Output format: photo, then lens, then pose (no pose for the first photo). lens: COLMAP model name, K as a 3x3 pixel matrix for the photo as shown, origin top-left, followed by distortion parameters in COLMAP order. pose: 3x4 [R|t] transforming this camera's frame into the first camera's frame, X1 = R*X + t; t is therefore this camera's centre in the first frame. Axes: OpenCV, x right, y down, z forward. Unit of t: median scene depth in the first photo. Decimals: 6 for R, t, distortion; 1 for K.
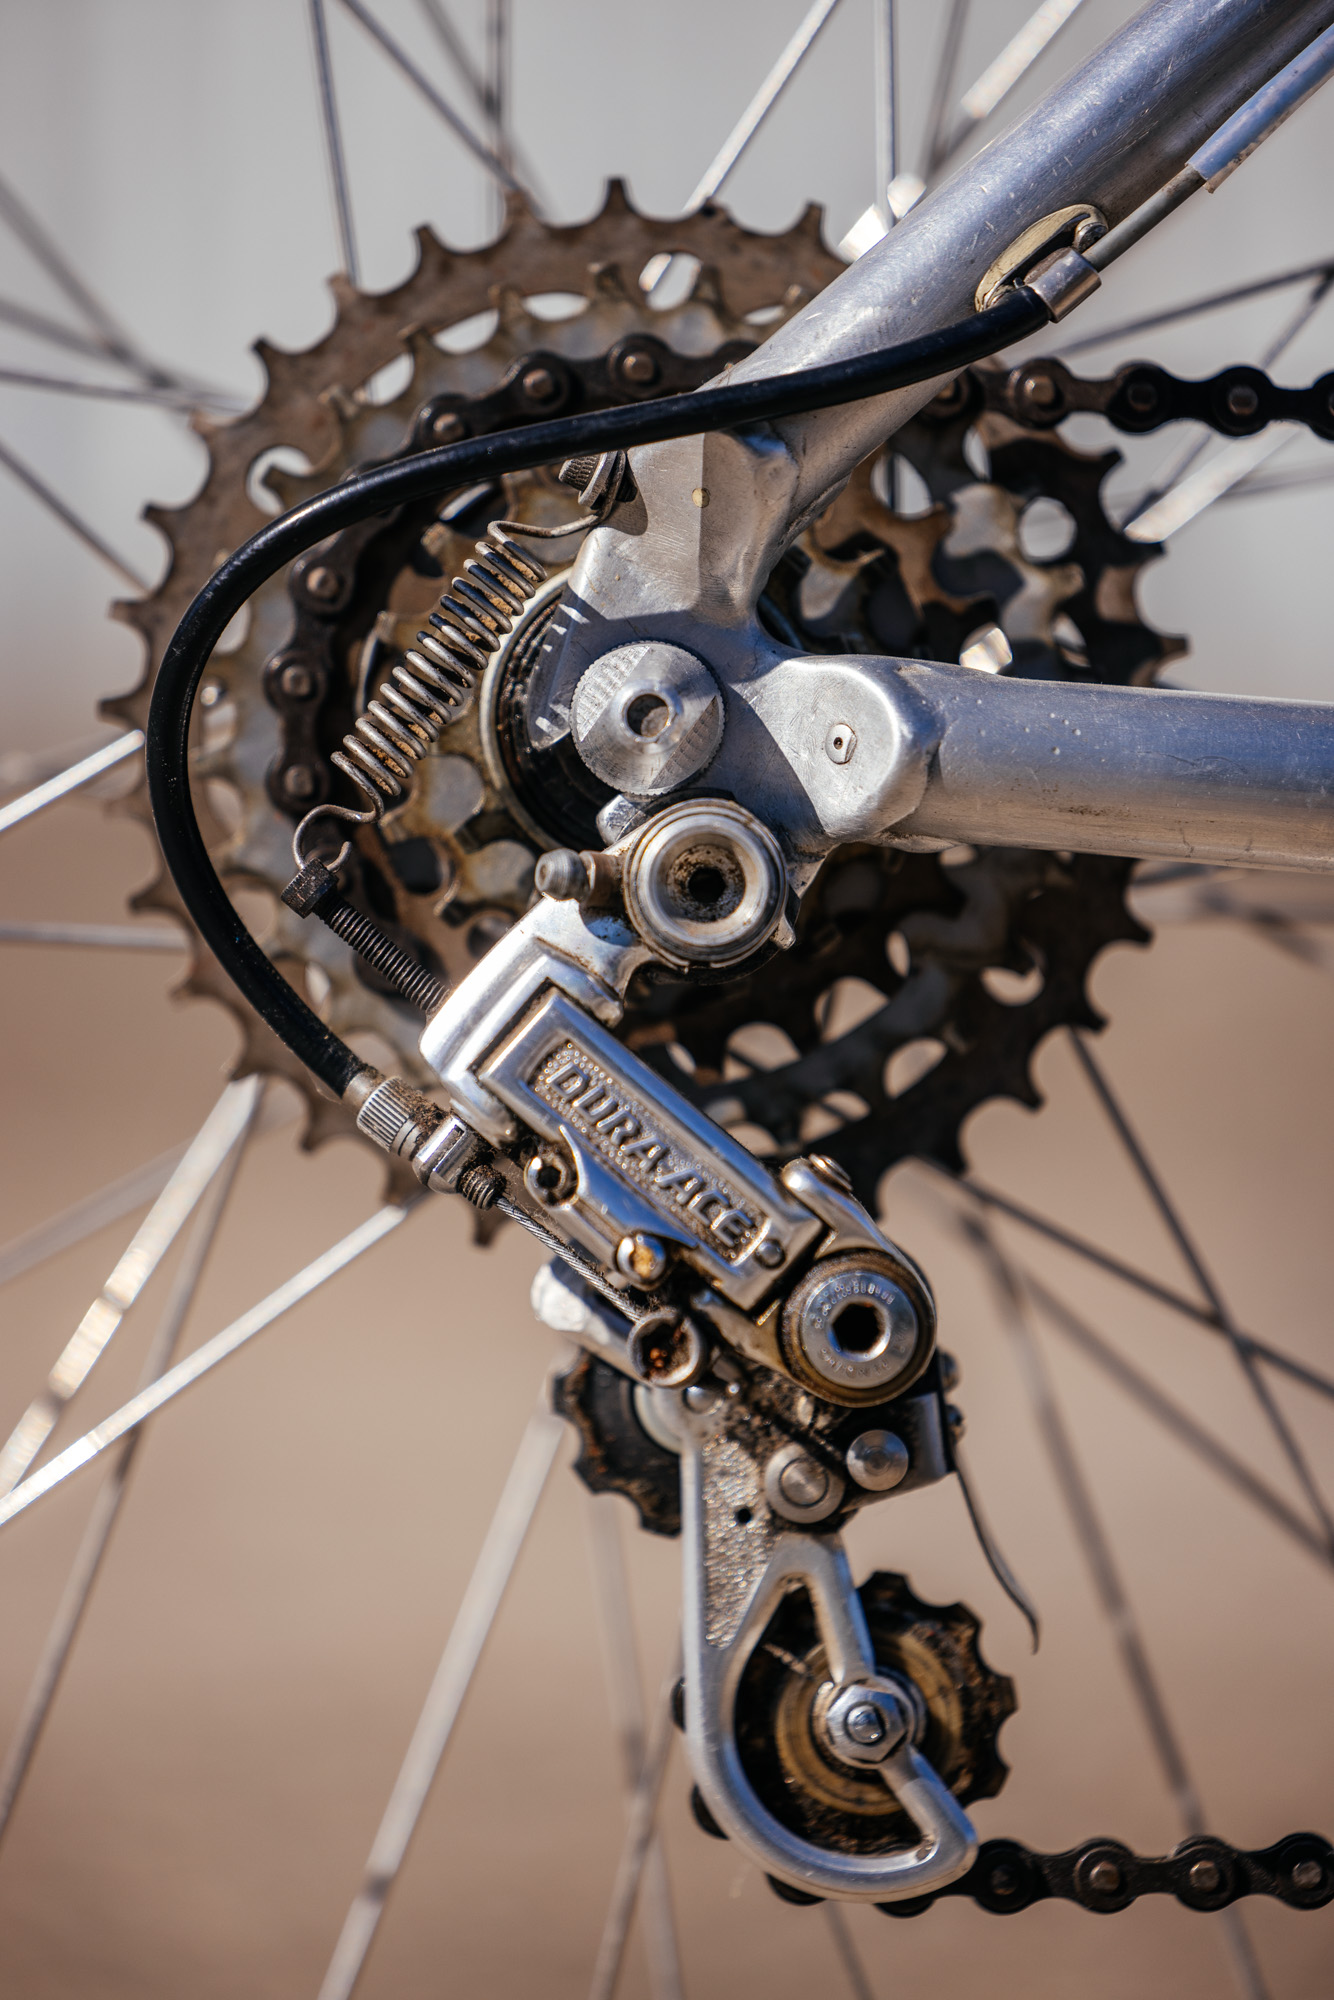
lens RADIAL K [[9117.4, 0, 667.0], [0, 9117.4, 1000.0], [0, 0, 1]] dist [0.085319, -0.497503]
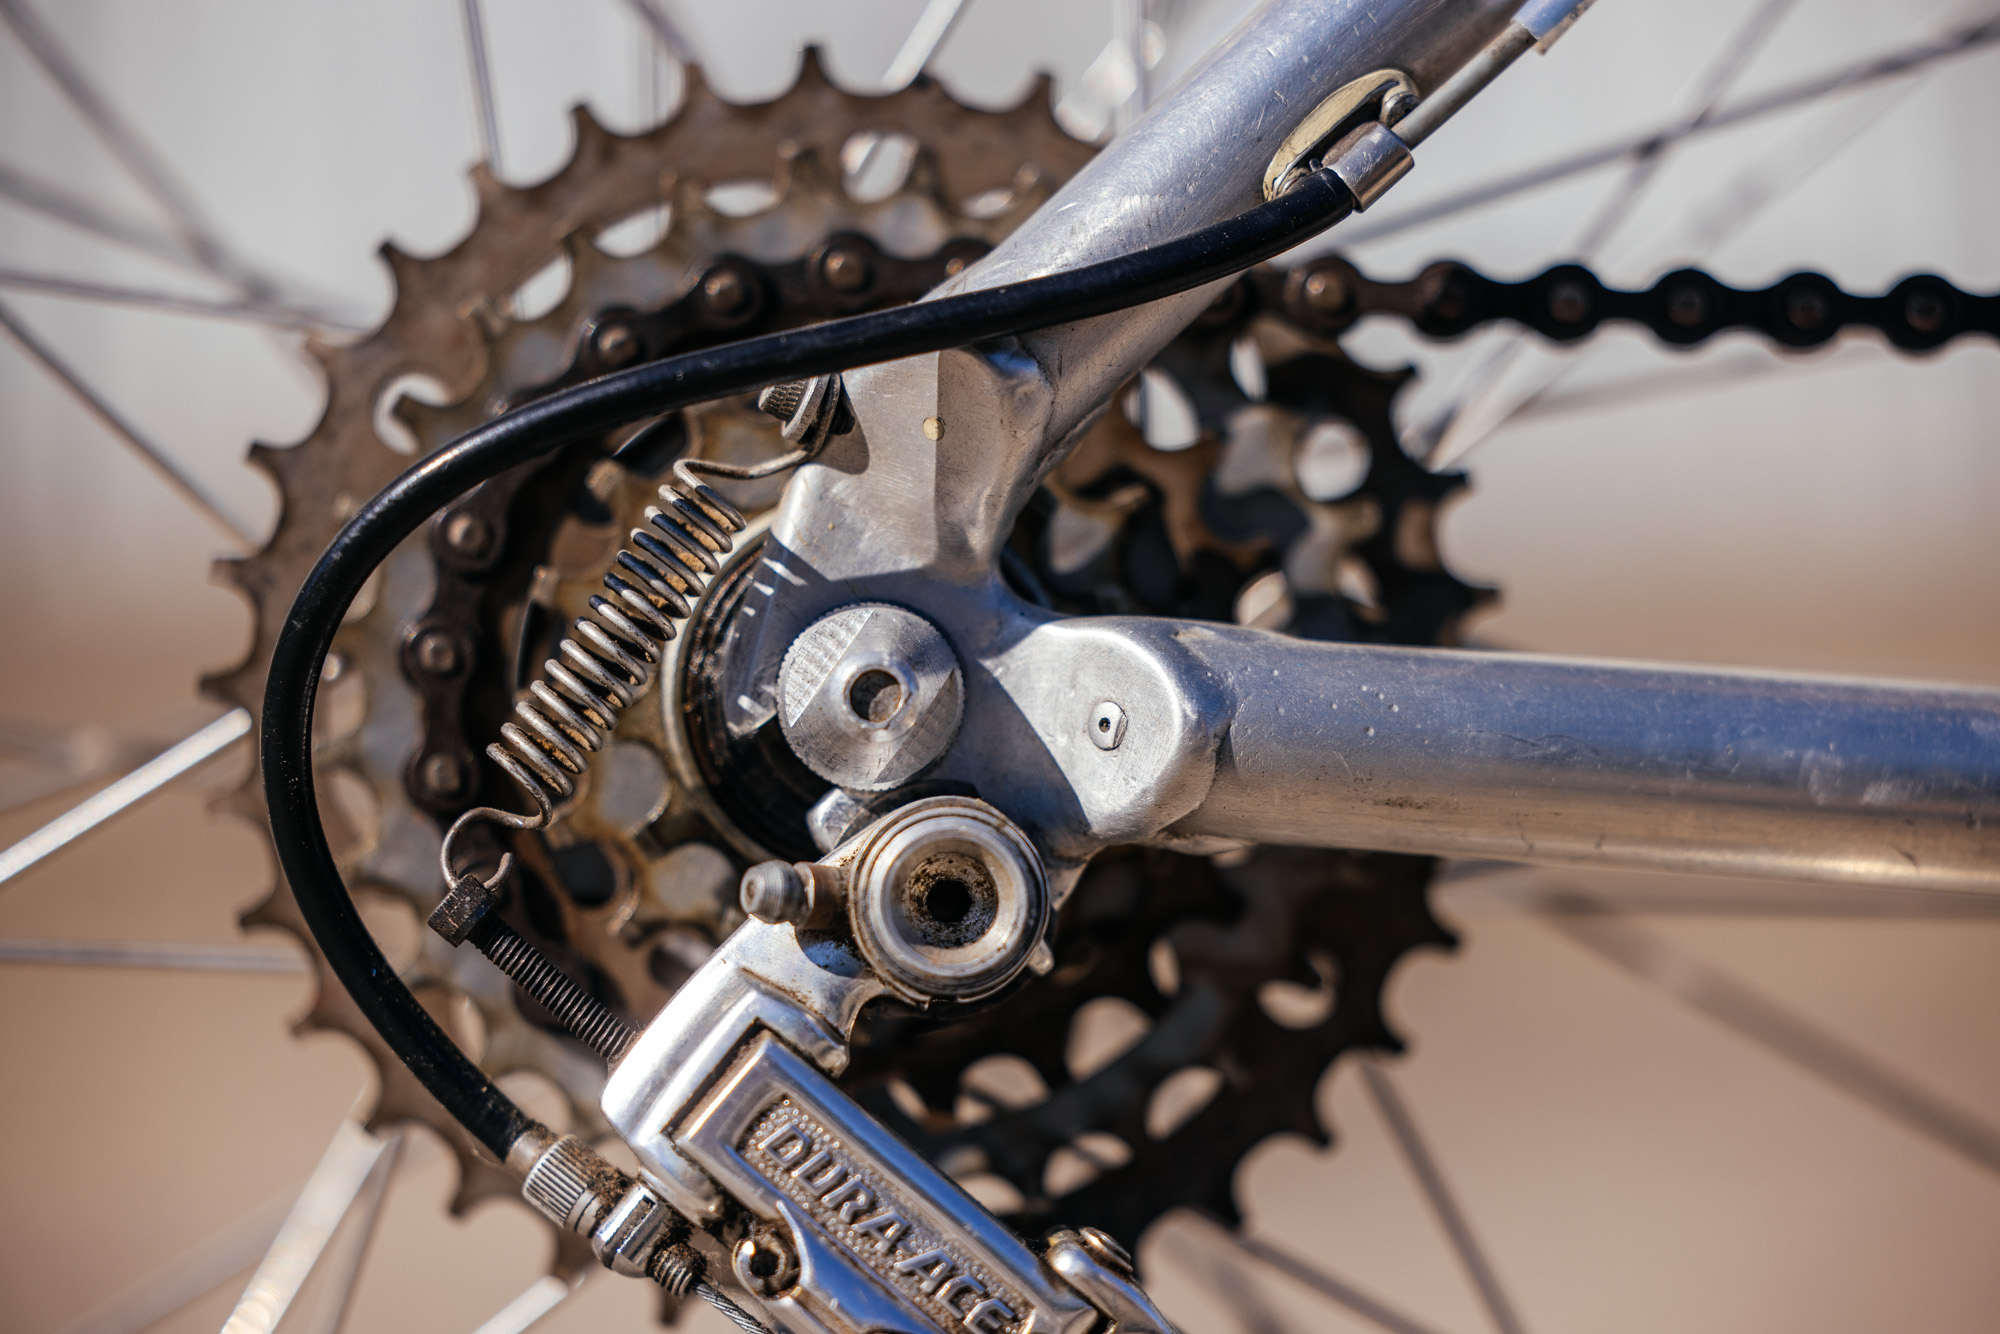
lens RADIAL K [[7446.0, 0, 1000.0], [0, 7446.0, 667.0], [0, 0, 1]] dist [-0.191034, 0.097443]
pose [[0.998157, -0.013394, 0.059190, -0.030225], [0.014093, 0.999836, -0.011414, -0.025789], [-0.059028, 0.012228, 0.998181, 0.329362]]
